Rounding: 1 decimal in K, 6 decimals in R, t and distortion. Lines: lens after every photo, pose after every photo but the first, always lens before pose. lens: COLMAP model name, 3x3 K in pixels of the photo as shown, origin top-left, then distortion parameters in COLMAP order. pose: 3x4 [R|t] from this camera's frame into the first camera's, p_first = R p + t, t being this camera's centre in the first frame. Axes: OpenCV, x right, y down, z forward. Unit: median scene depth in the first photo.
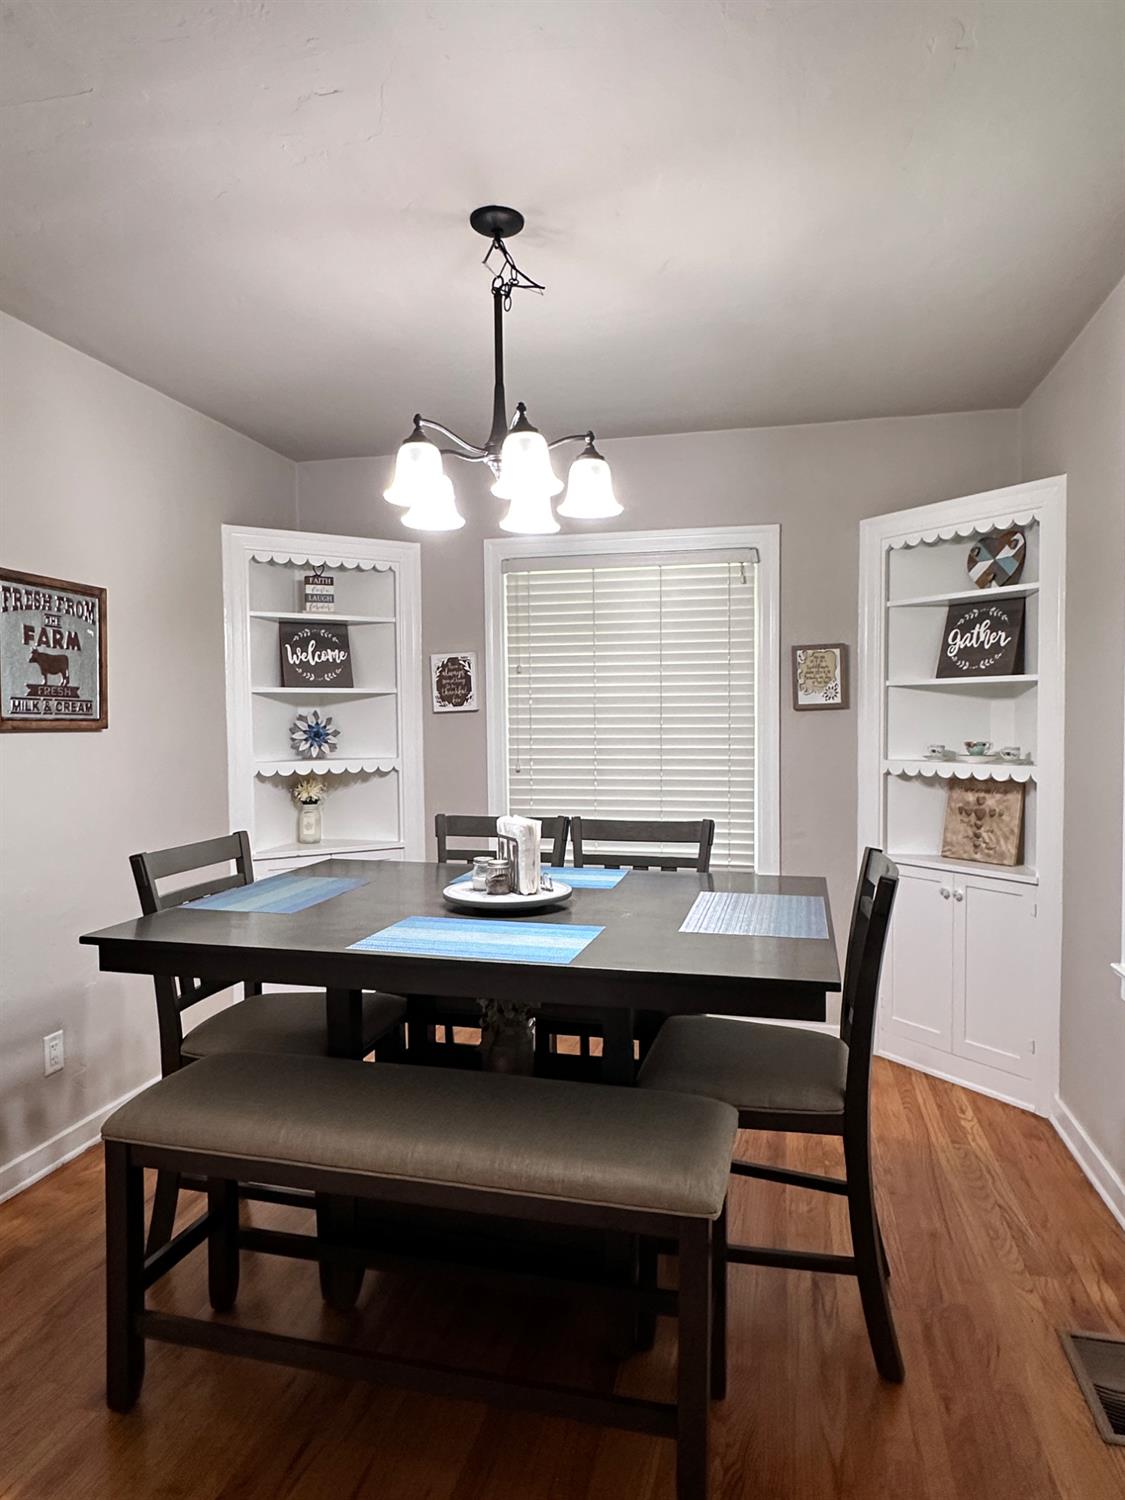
lens RADIAL K [[929.1, 0, 566.2], [0, 929.1, 751.1], [0, 0, 1]] dist [-0.006215, 0.007809]
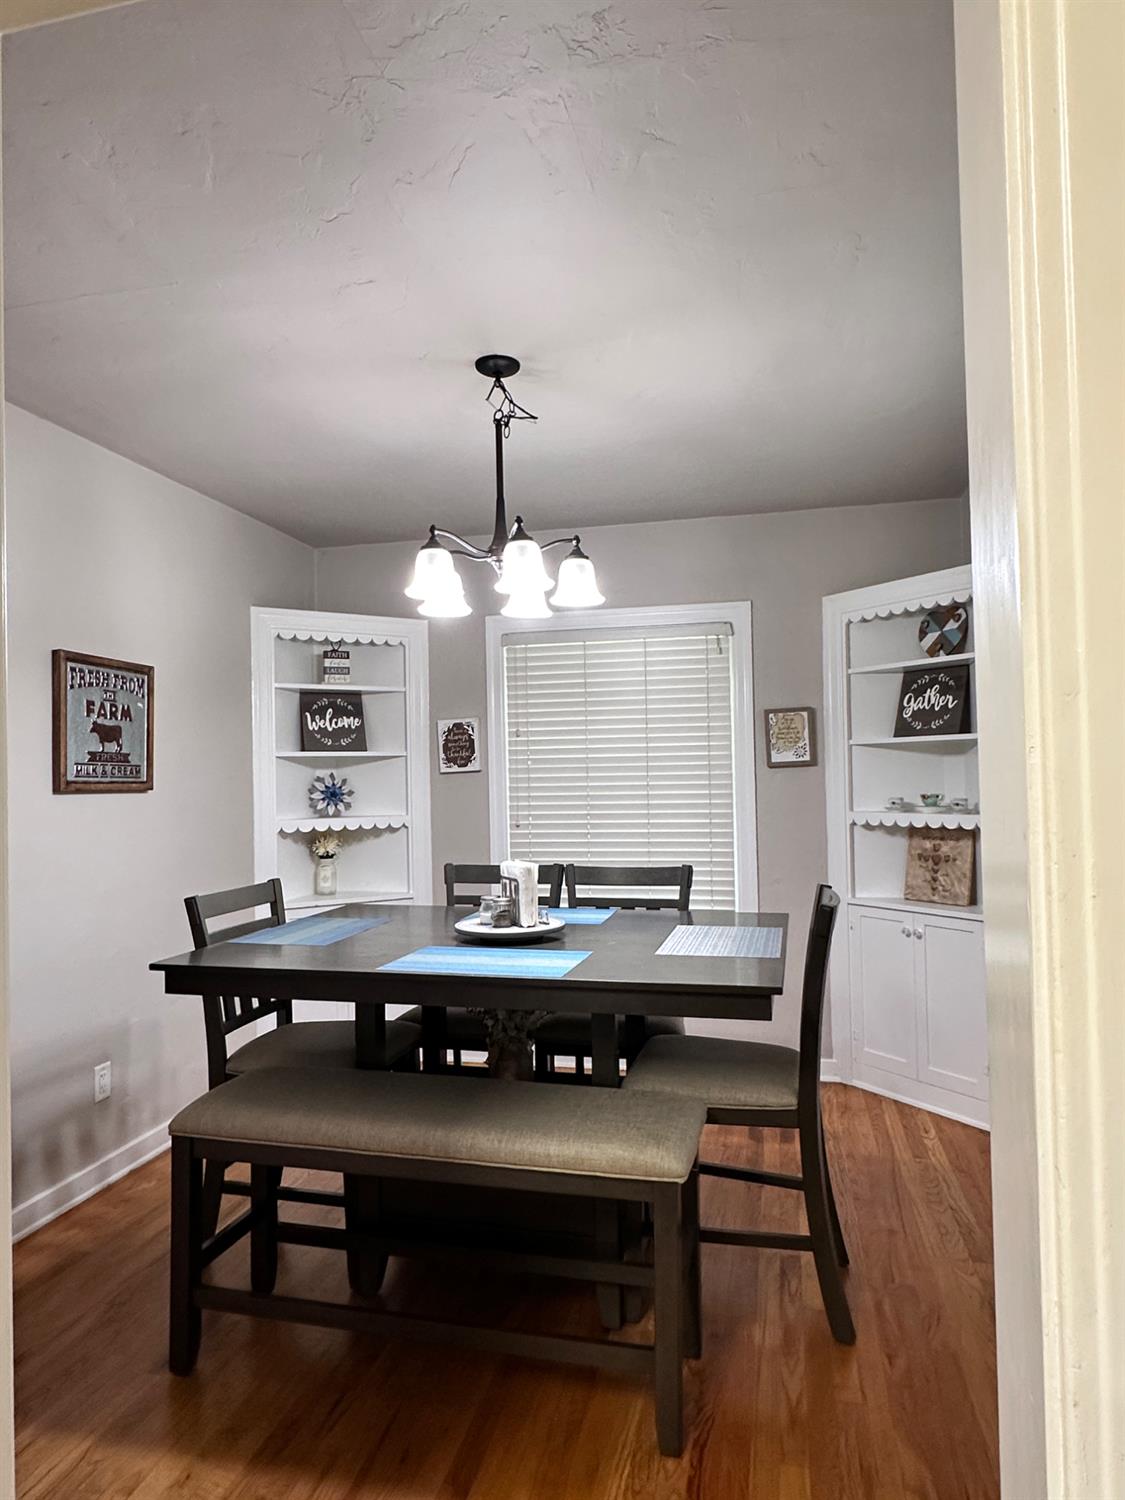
lens RADIAL K [[929.1, 0, 565.3], [0, 929.1, 757.4], [0, 0, 1]] dist [-0.006215, 0.007809]
pose [[0.999946, -0.010402, 0.000327, 0.005811], [0.010403, 0.998234, -0.058480, 0.007542], [0.000282, 0.058480, 0.998289, -0.128761]]
